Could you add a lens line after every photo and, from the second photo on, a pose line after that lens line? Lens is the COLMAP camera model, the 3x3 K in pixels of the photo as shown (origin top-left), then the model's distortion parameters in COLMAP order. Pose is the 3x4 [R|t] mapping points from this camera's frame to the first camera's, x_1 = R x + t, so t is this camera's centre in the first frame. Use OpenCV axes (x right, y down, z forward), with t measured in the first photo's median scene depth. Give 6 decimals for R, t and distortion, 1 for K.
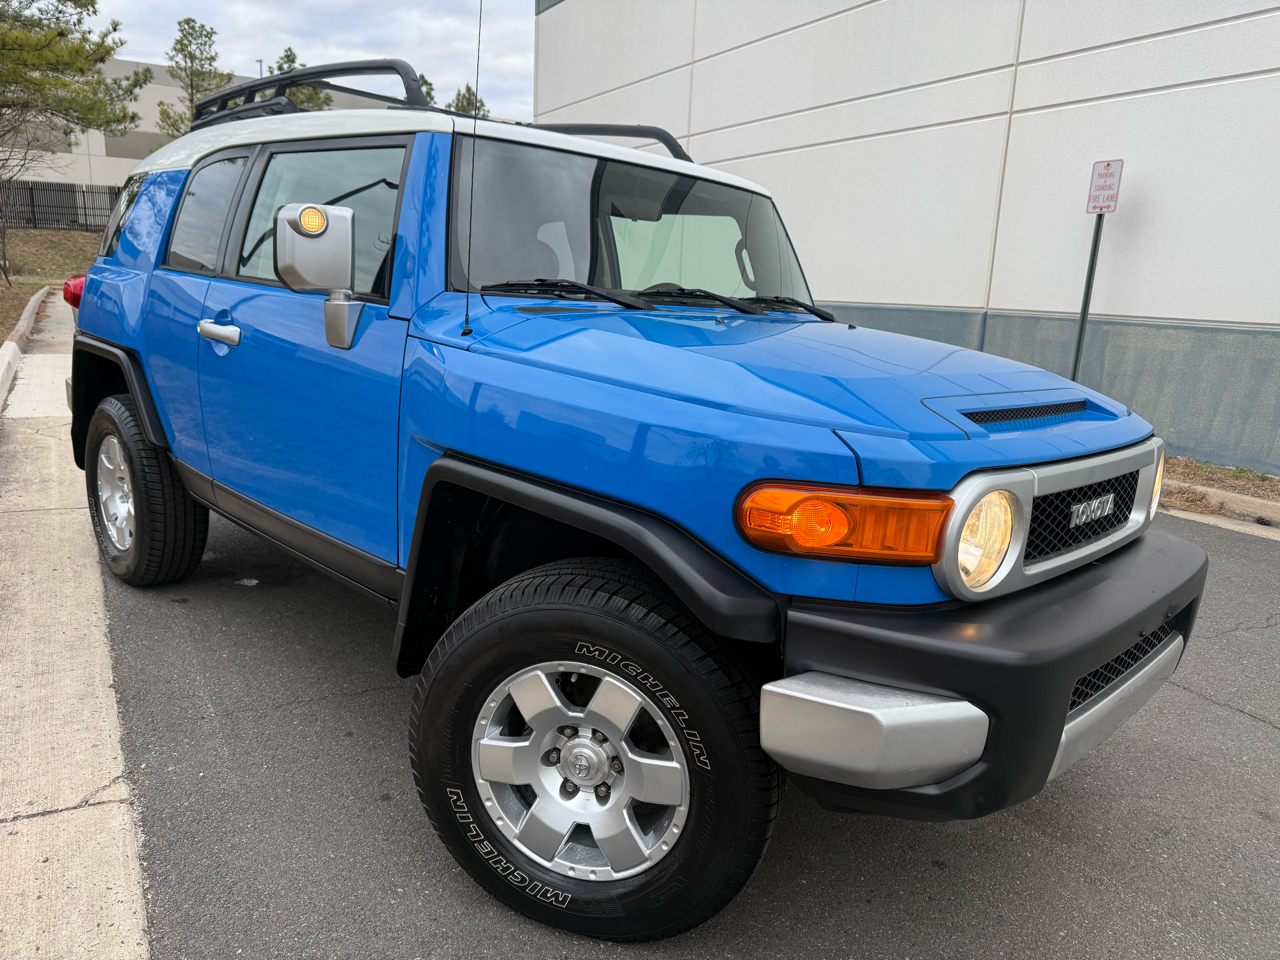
lens RADIAL K [[936.5, 0, 640.0], [0, 936.5, 480.0], [0, 0, 1]] dist [-0.002650, -0.000856]
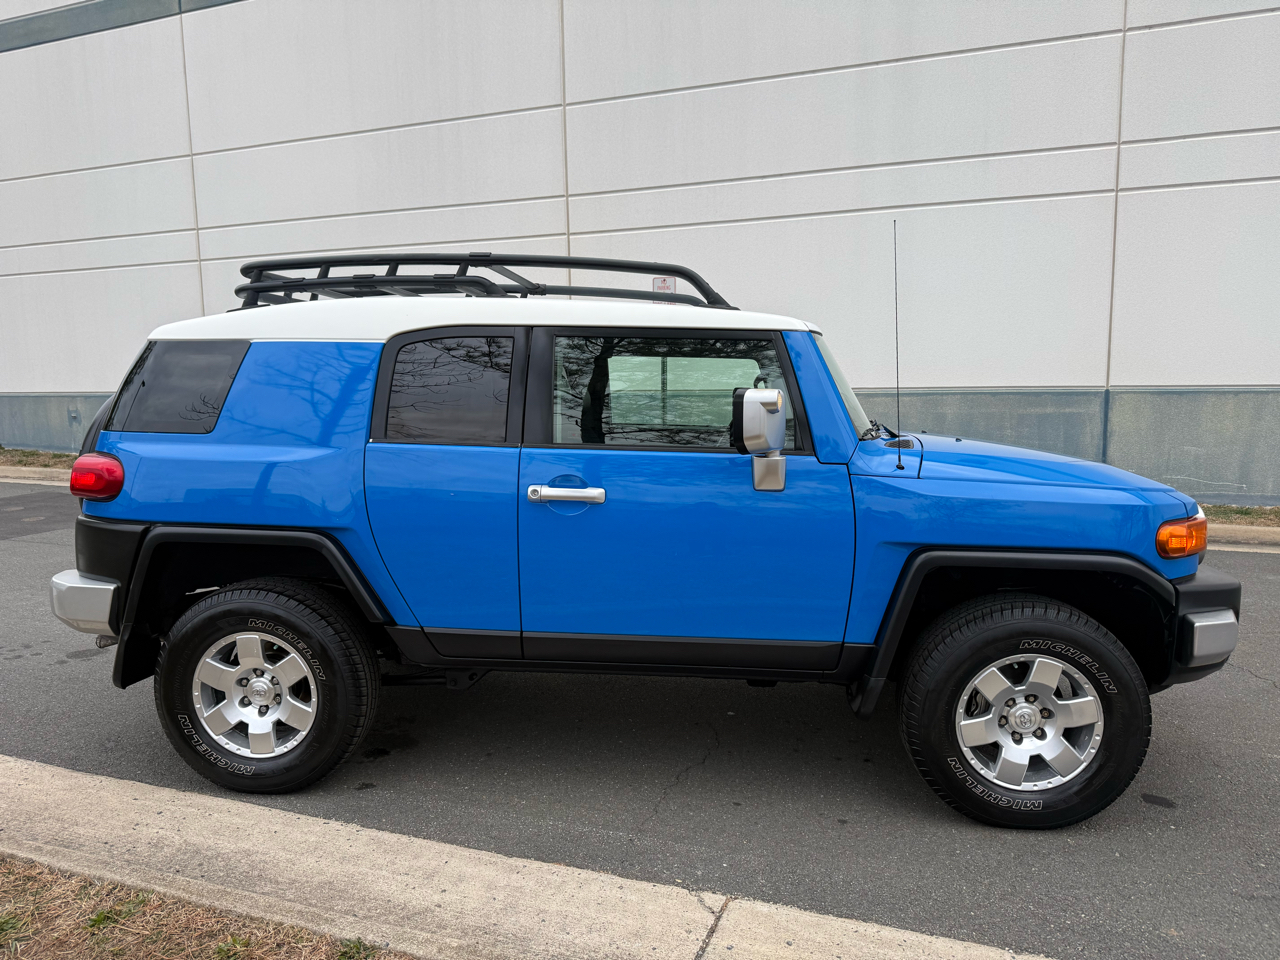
lens RADIAL K [[934.4, 0, 640.0], [0, 934.4, 480.0], [0, 0, 1]] dist [-0.000063, -0.004131]
pose [[0.769726, -0.137044, 0.623491, -1.287243], [0.182216, 0.983219, -0.008840, -0.182088], [-0.611817, 0.120414, 0.781780, 0.091449]]
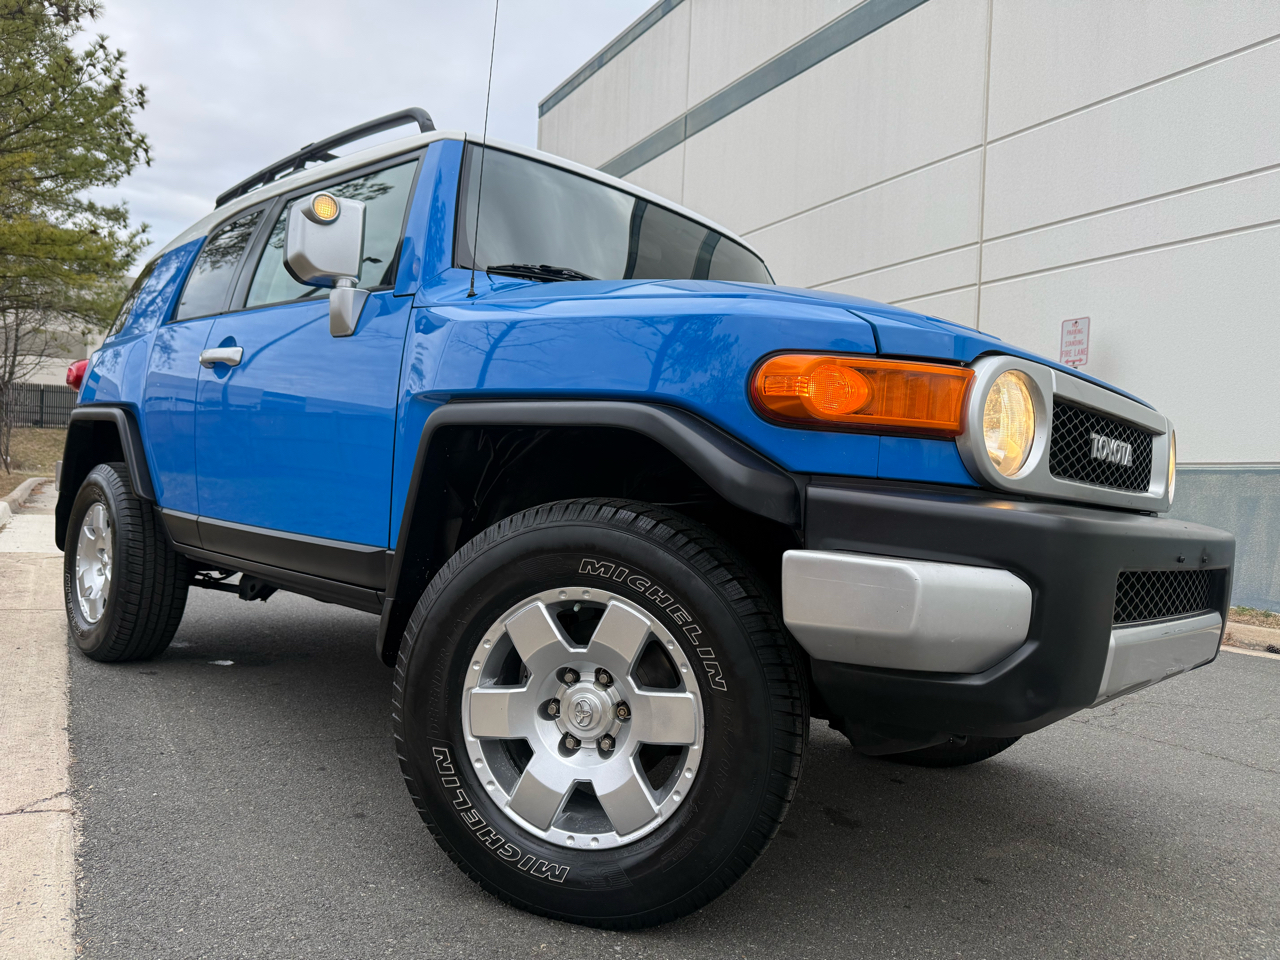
lens RADIAL K [[934.4, 0, 640.0], [0, 934.4, 480.0], [0, 0, 1]] dist [-0.000063, -0.004131]
pose [[0.999925, 0.000019, 0.012240, -0.015220], [0.002698, 0.975051, -0.221965, 0.233685], [-0.011938, 0.221982, 0.974978, 0.057266]]
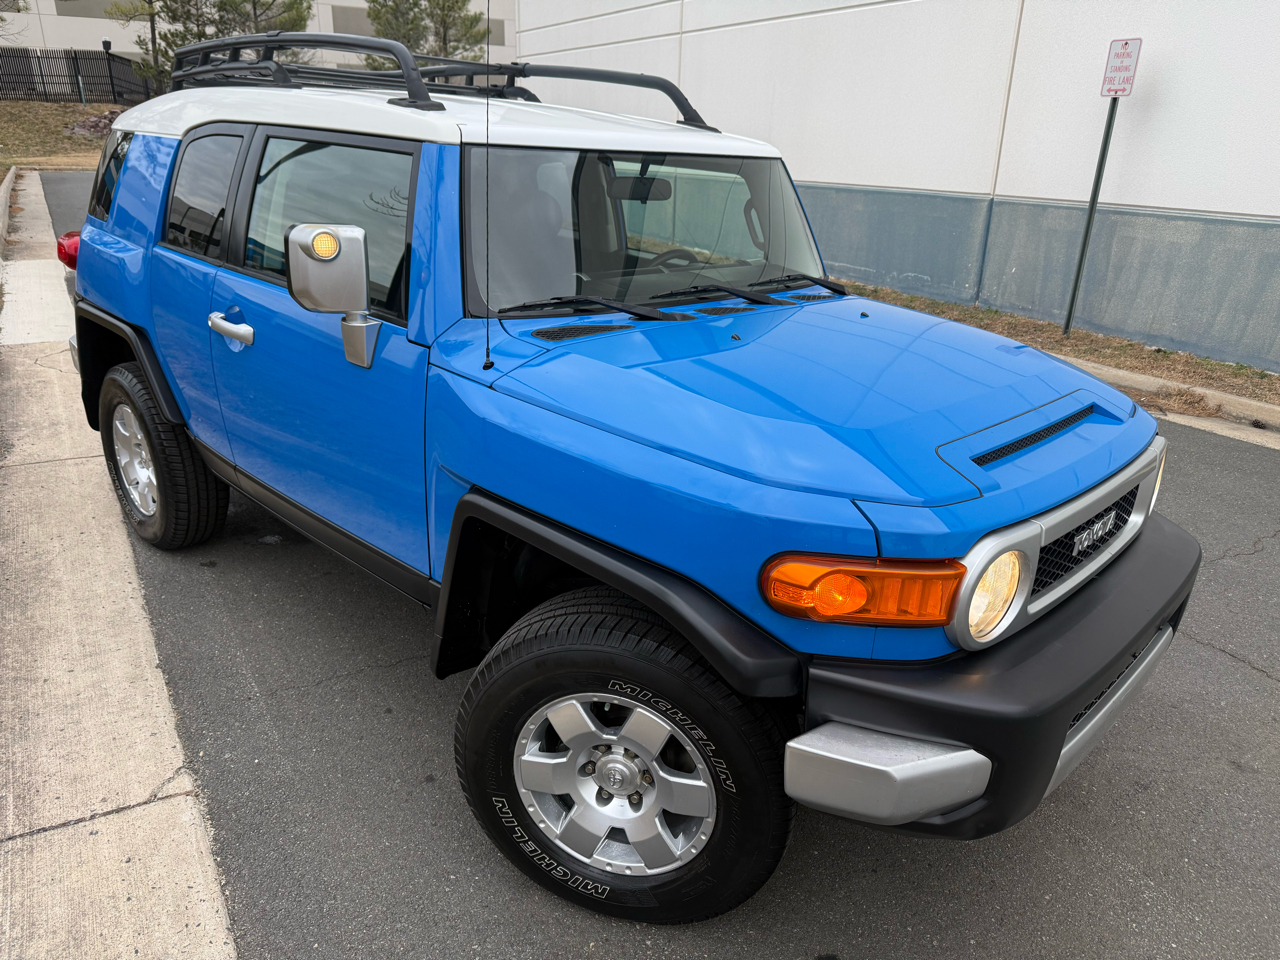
lens RADIAL K [[935.9, 0, 642.6], [0, 935.9, 488.1], [0, 0, 1]] dist [0.001978, -0.006146]
pose [[0.999715, -0.023336, 0.004965, -0.023335], [0.022291, 0.987772, 0.154301, -0.161408], [-0.008505, -0.154147, 0.988011, -0.021811]]
